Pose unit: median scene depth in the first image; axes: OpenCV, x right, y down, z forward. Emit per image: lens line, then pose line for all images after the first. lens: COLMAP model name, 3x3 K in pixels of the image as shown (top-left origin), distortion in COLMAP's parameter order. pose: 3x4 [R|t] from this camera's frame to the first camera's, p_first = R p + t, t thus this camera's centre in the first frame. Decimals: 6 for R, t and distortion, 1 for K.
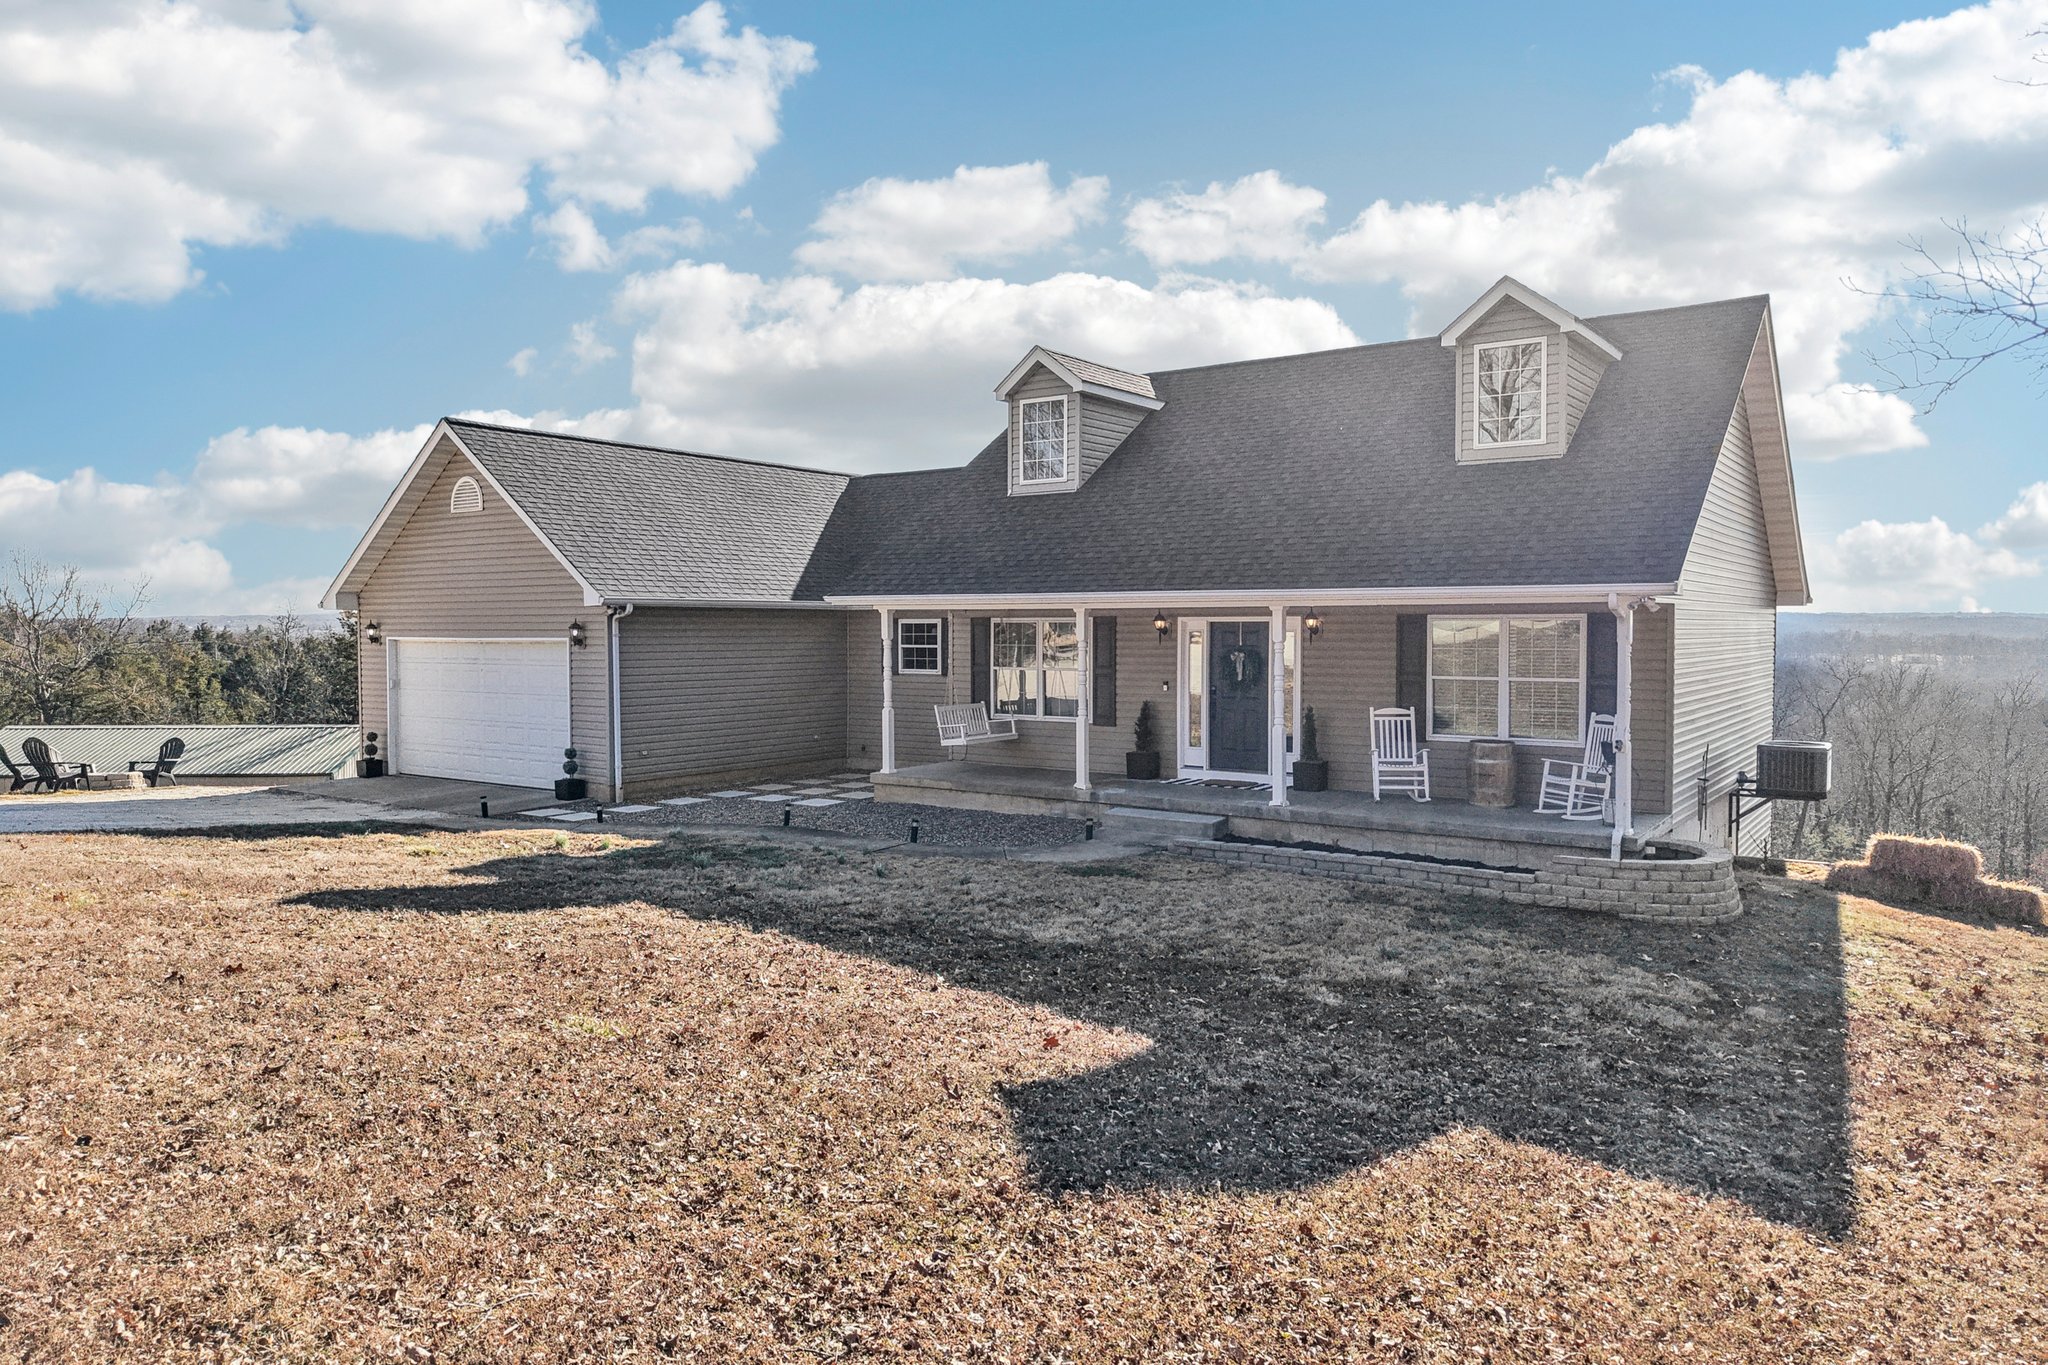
lens RADIAL K [[1346.4, 0, 1024.0], [0, 1346.4, 682.5], [0, 0, 1]] dist [0.160716, -0.362048]
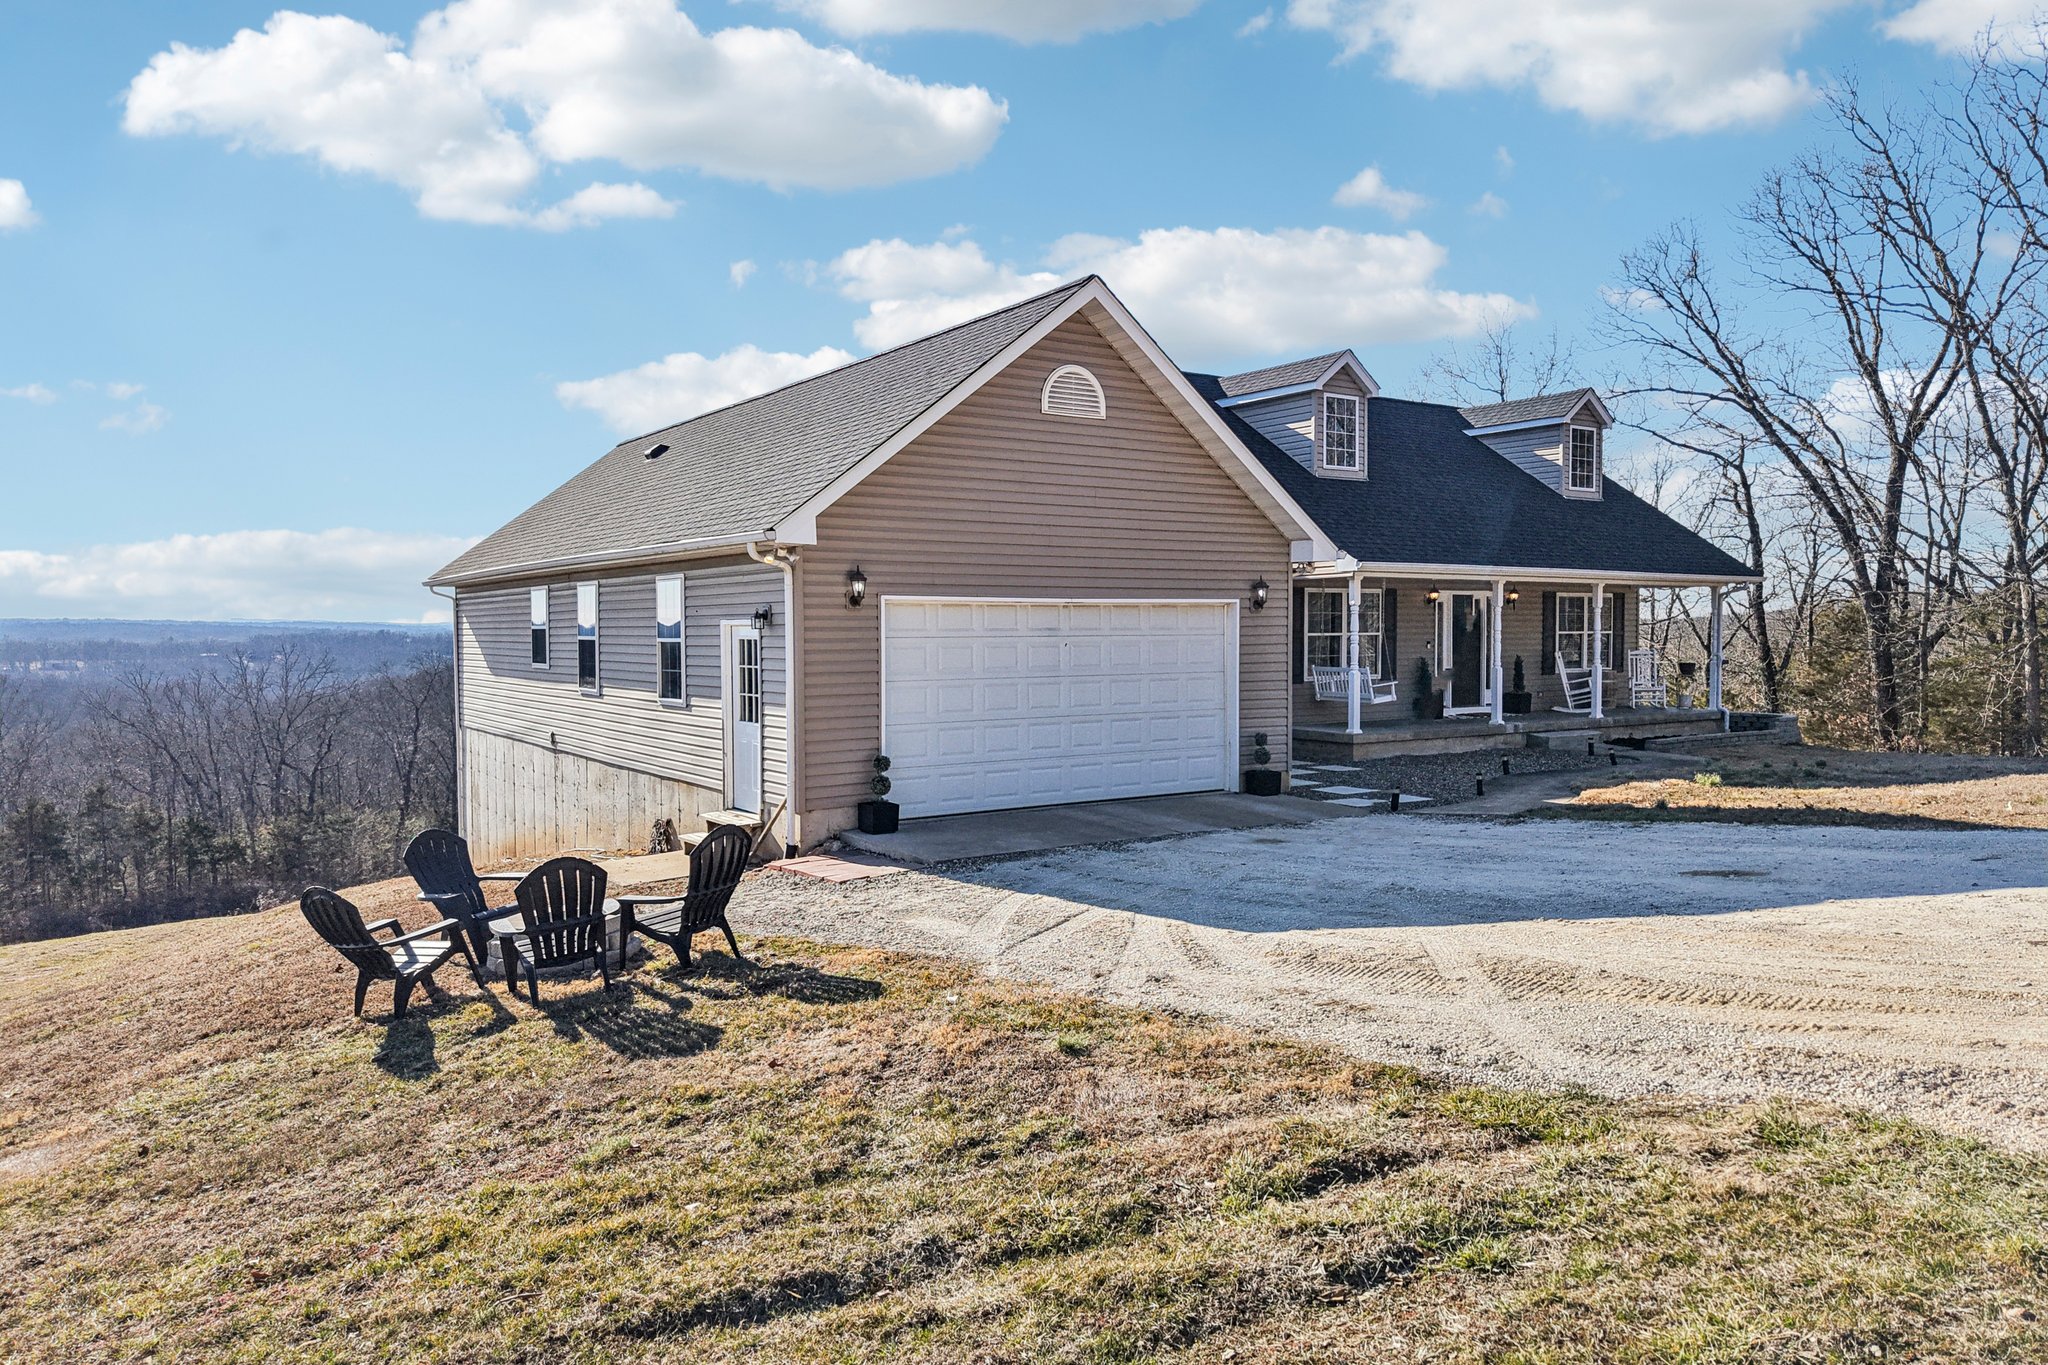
lens RADIAL K [[1371.9, 0, 1024.0], [0, 1371.9, 682.5], [0, 0, 1]] dist [0.010330, -0.007239]
pose [[0.356462, -0.036555, 0.933594, -1.252873], [0.041615, 0.998864, 0.023221, -0.008198], [-0.933383, 0.030574, 0.357578, 0.910395]]
